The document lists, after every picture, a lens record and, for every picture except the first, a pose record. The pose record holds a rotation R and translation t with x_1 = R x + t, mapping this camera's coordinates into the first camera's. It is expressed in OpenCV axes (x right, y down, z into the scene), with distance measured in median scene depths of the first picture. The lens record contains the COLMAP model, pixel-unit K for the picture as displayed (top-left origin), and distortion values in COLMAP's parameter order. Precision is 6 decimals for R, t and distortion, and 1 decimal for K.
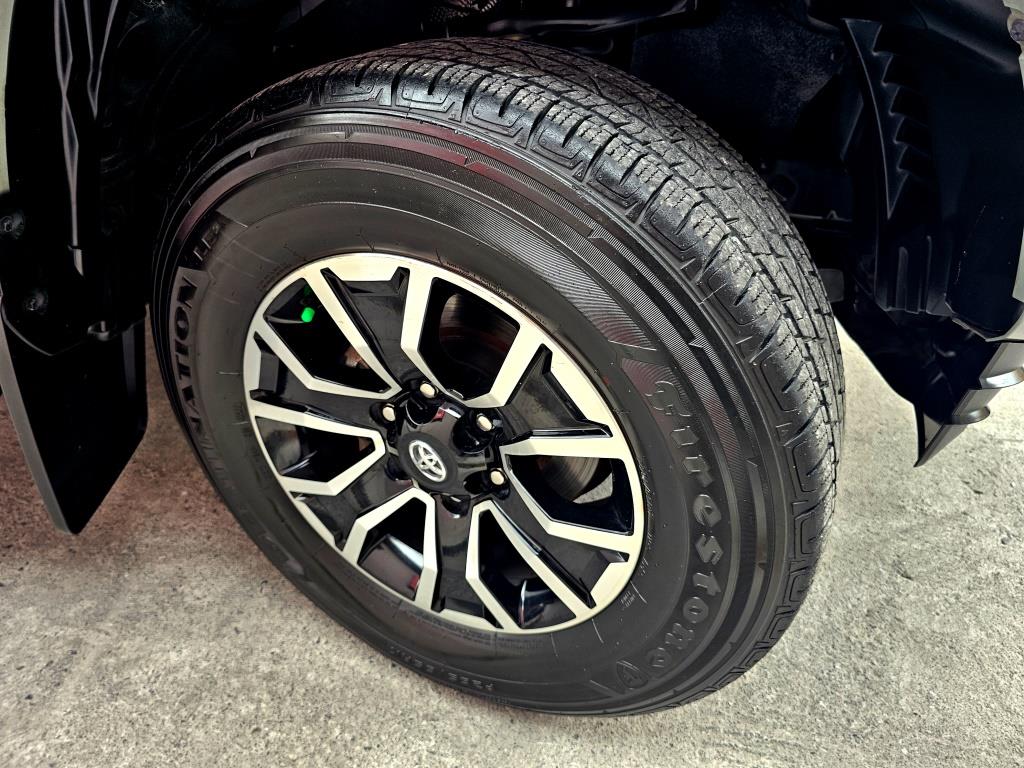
lens RADIAL K [[681.9, 0, 511.7], [0, 681.9, 386.8], [0, 0, 1]] dist [-0.013484, -0.005421]
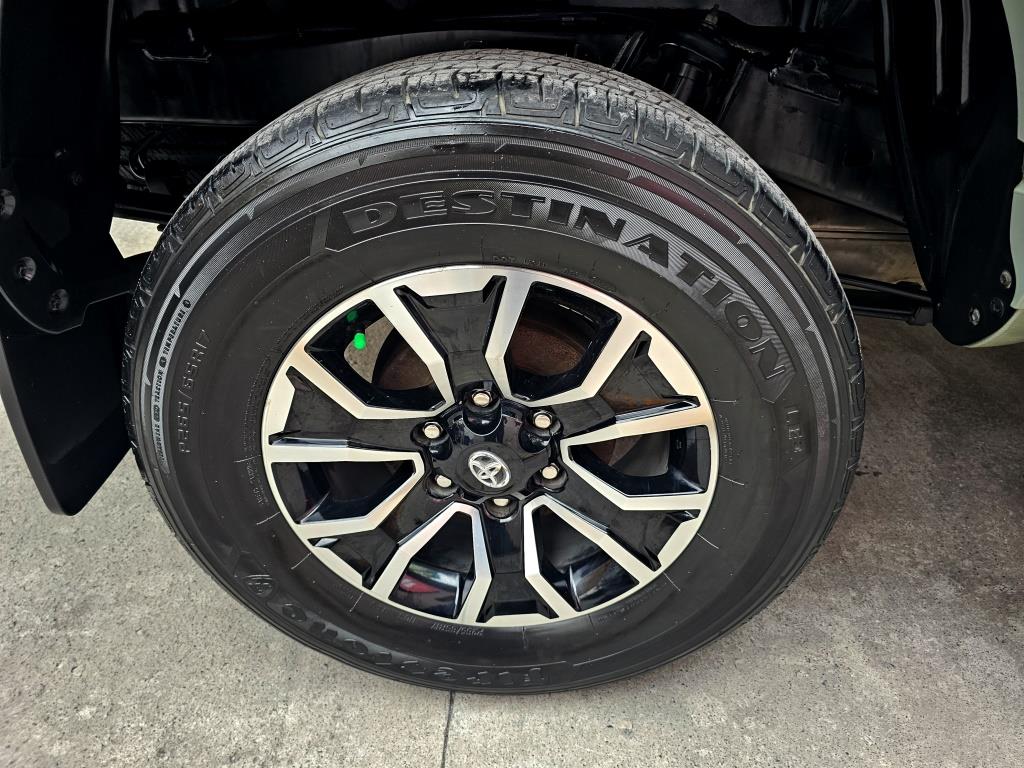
lens RADIAL K [[681.9, 0, 511.4], [0, 681.9, 381.3], [0, 0, 1]] dist [-0.013484, -0.005421]
pose [[0.911828, -0.152816, 0.381073, -0.460841], [0.160869, 0.986916, 0.010842, -0.024544], [-0.377744, 0.051417, 0.924481, 0.057599]]
